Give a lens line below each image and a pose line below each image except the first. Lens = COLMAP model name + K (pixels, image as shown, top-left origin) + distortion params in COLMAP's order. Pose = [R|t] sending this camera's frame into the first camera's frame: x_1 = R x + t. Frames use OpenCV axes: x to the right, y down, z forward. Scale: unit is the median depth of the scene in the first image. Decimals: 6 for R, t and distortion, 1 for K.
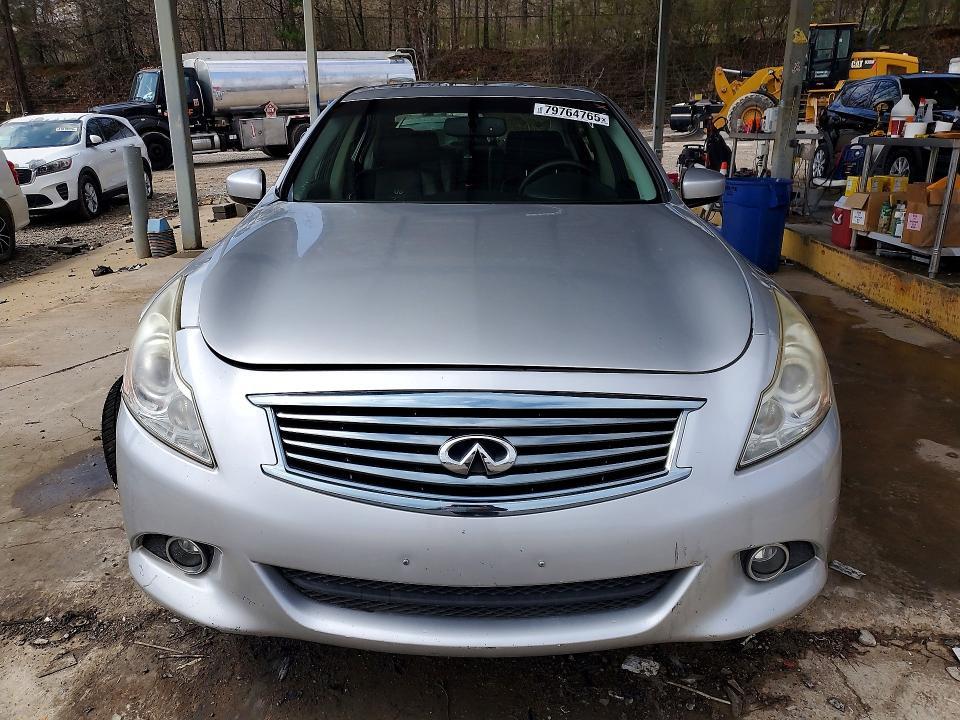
lens RADIAL K [[758.1, 0, 480.6], [0, 758.1, 359.1], [0, 0, 1]] dist [0.001501, 0.024249]
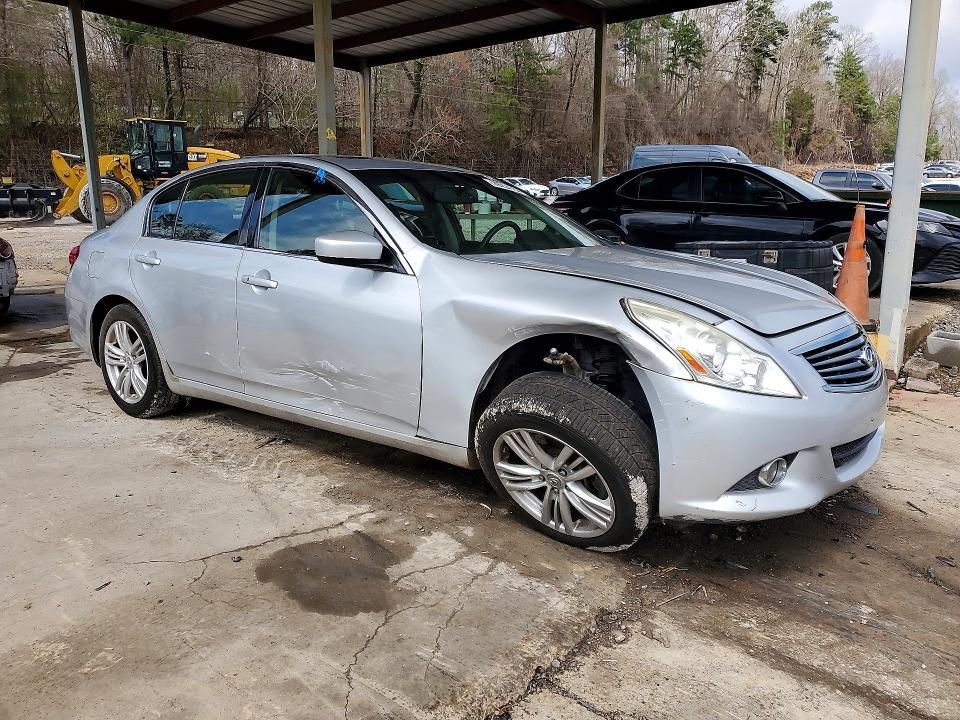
lens RADIAL K [[758.1, 0, 483.2], [0, 758.1, 362.6], [0, 0, 1]] dist [0.001501, 0.024249]
pose [[0.604374, -0.153445, 0.781784, -0.159350], [0.234961, 0.971962, 0.009131, -0.007722], [-0.761266, 0.178170, 0.623482, 0.042537]]
